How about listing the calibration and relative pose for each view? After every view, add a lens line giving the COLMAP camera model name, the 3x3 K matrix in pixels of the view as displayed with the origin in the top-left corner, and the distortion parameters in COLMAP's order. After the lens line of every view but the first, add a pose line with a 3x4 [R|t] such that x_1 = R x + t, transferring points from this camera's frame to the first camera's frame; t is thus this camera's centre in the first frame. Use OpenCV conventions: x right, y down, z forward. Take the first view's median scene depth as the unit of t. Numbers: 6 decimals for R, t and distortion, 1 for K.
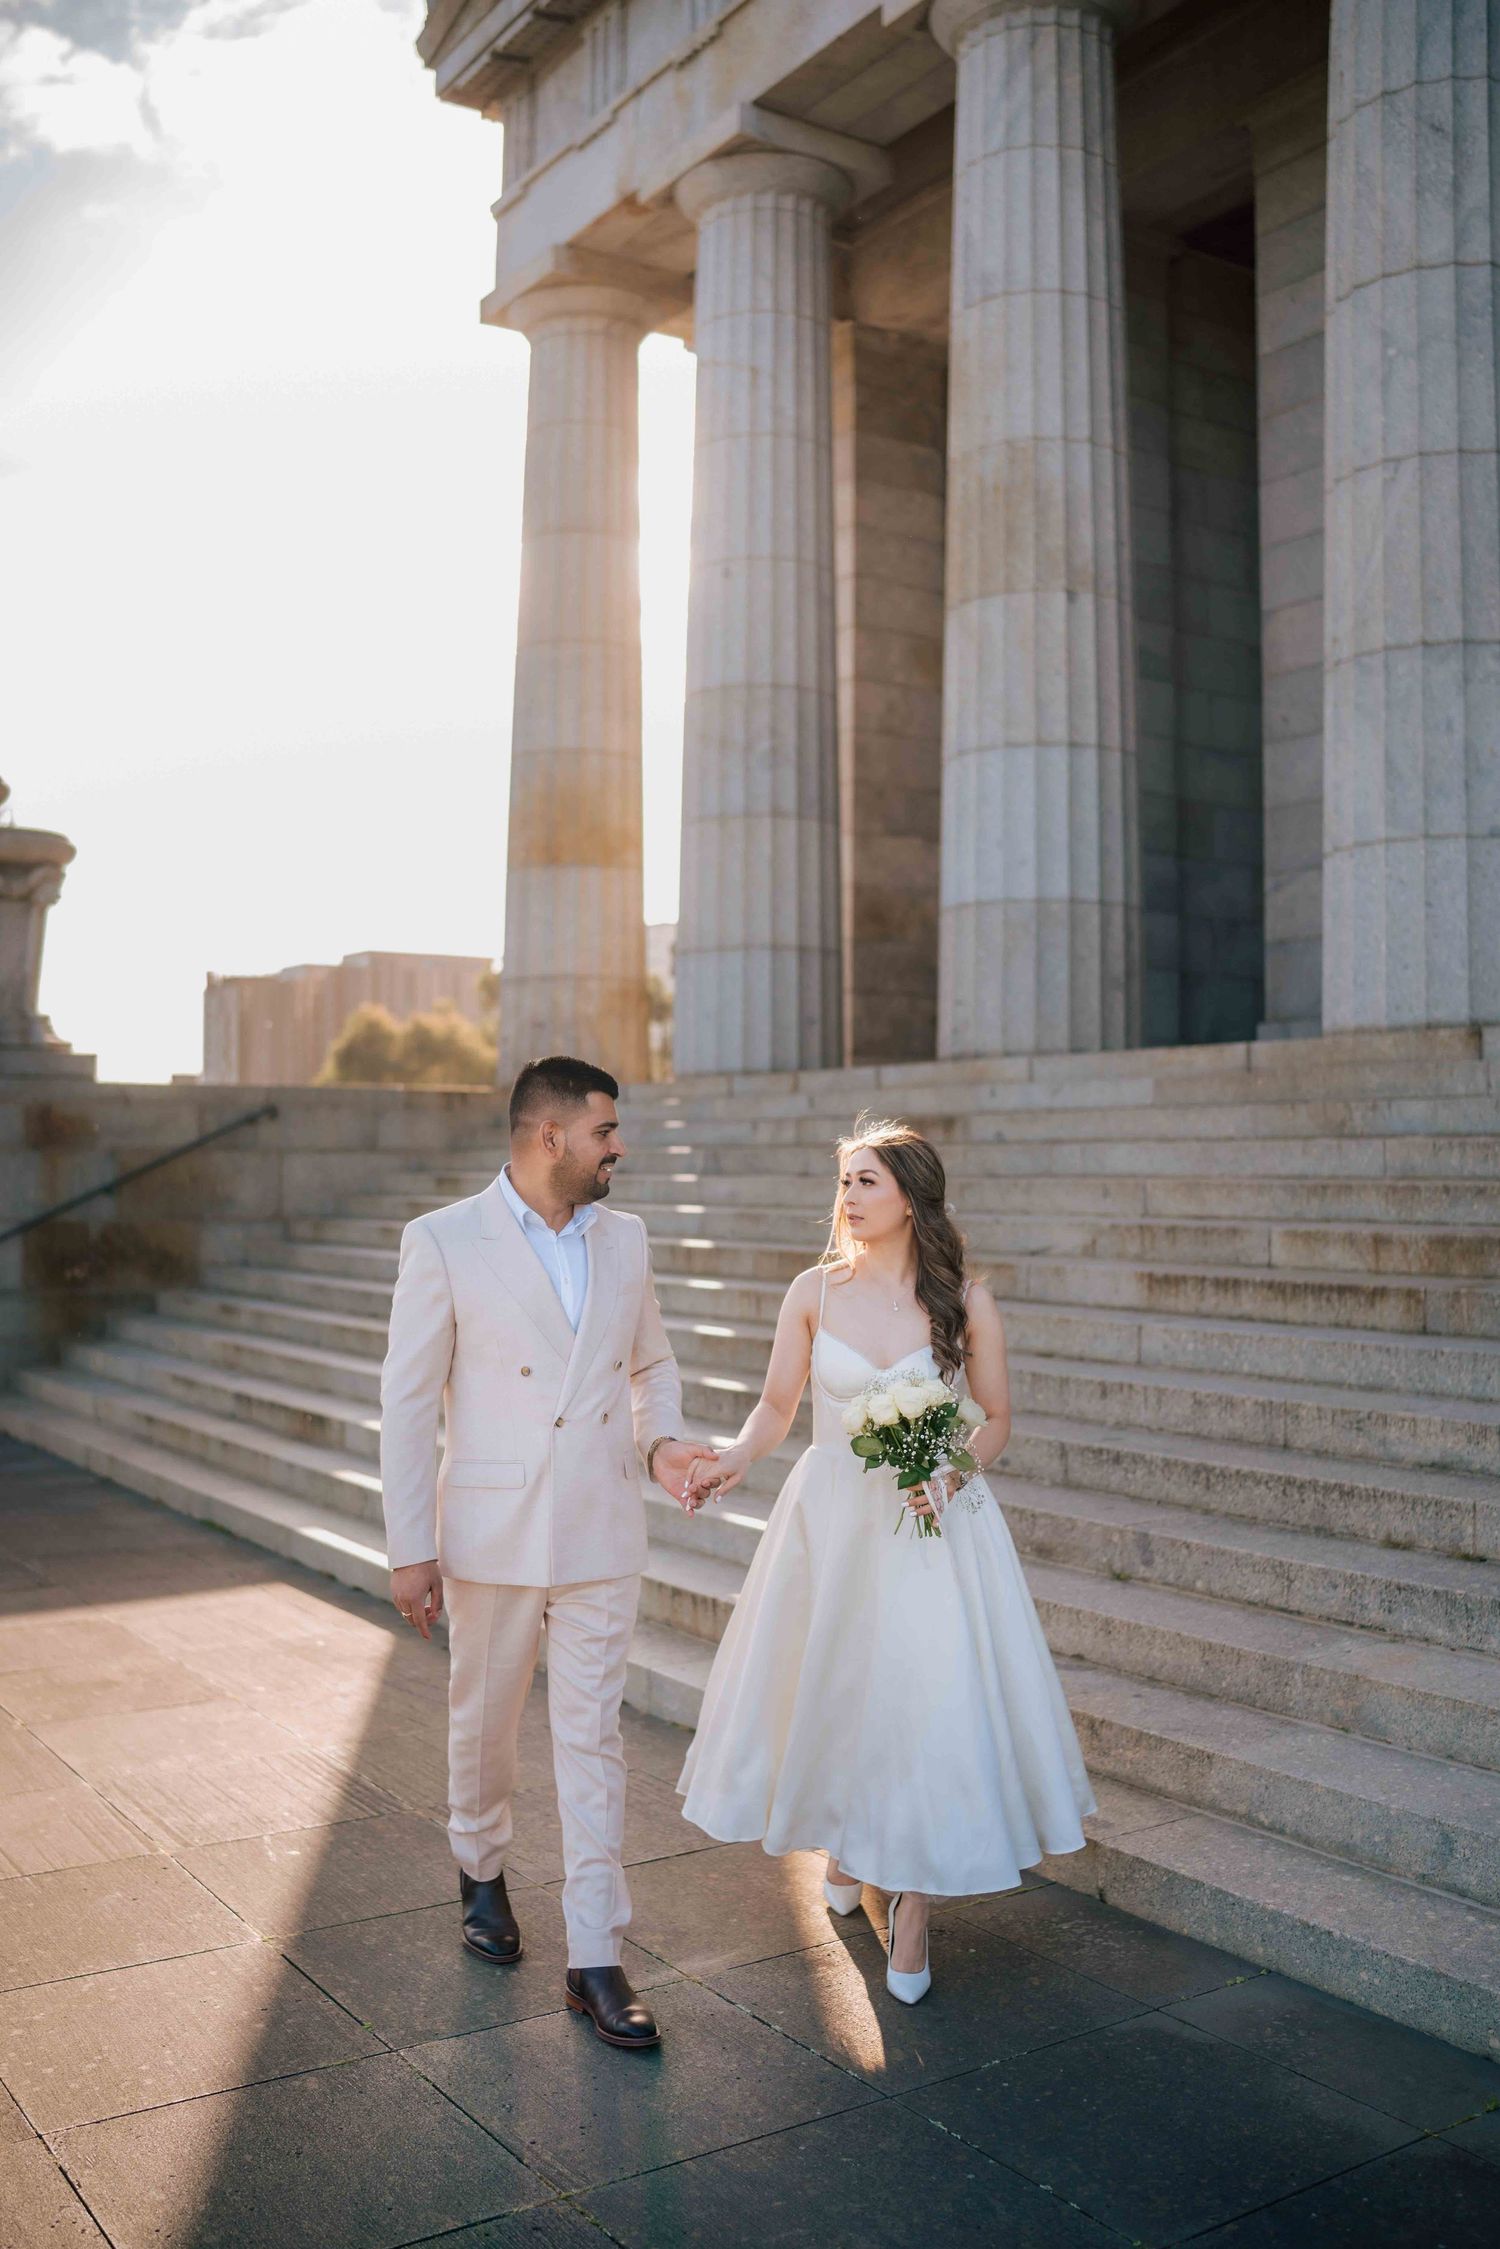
lens RADIAL K [[2102.8, 0, 754.5], [0, 2102.8, 1125.4], [0, 0, 1]] dist [-0.176407, 0.181092]
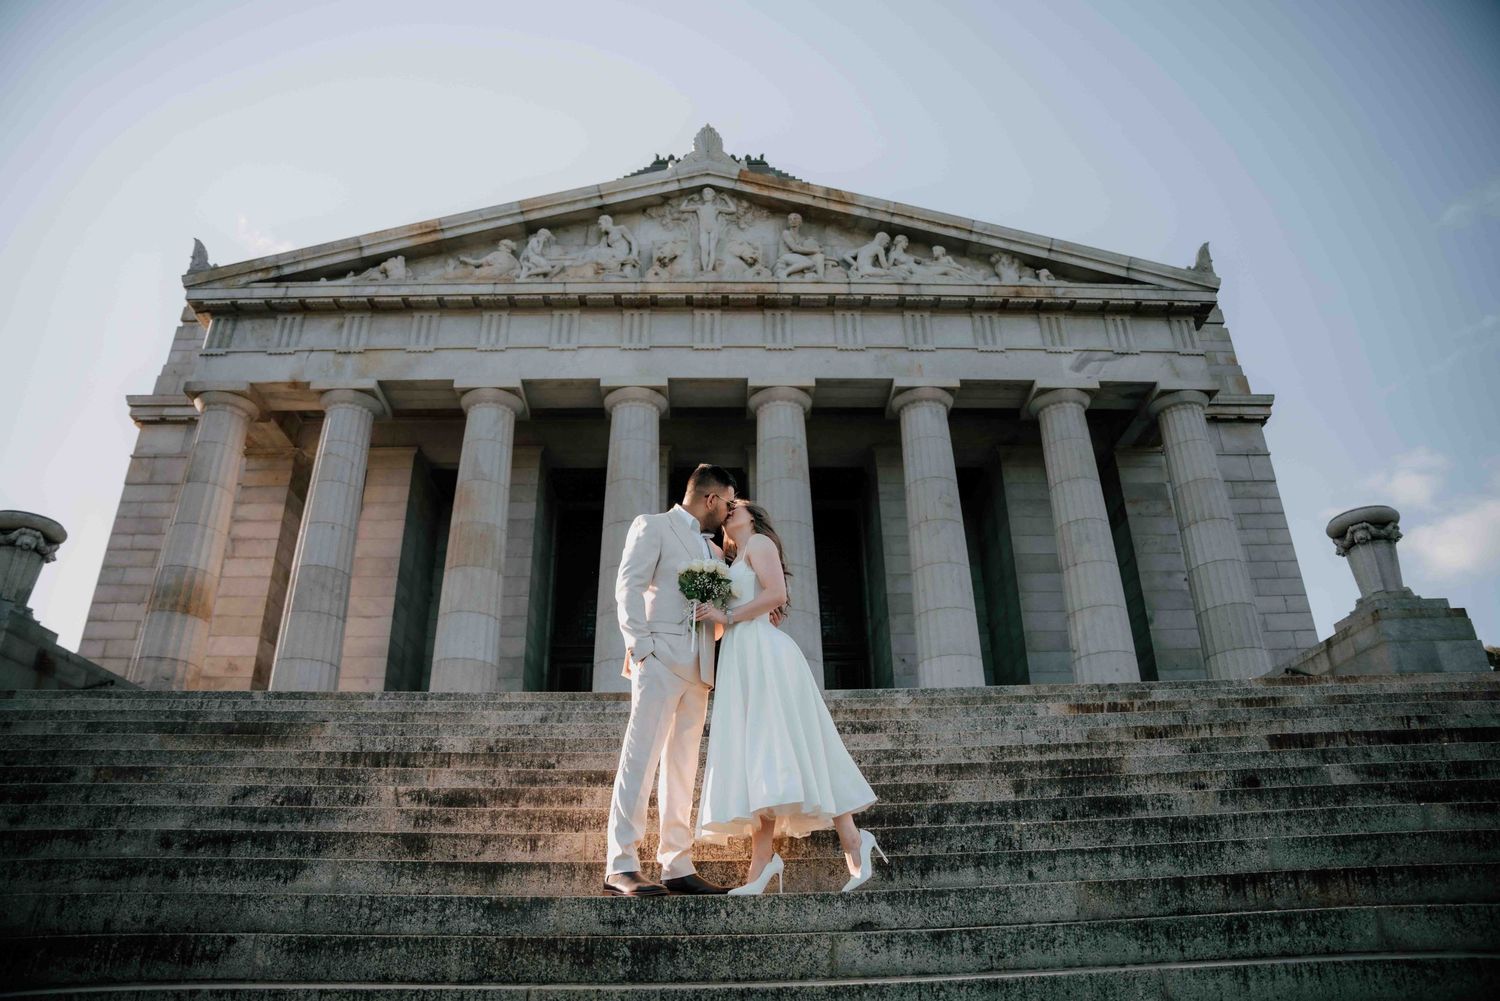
lens RADIAL K [[1025.3, 0, 749.3], [0, 1025.3, 502.7], [0, 0, 1]] dist [-0.173239, 0.128225]
pose [[0.522588, 0.353578, 0.775812, -0.912993], [0.006381, 0.908305, -0.418260, 0.312537], [-0.852562, 0.223528, 0.472413, -0.123211]]
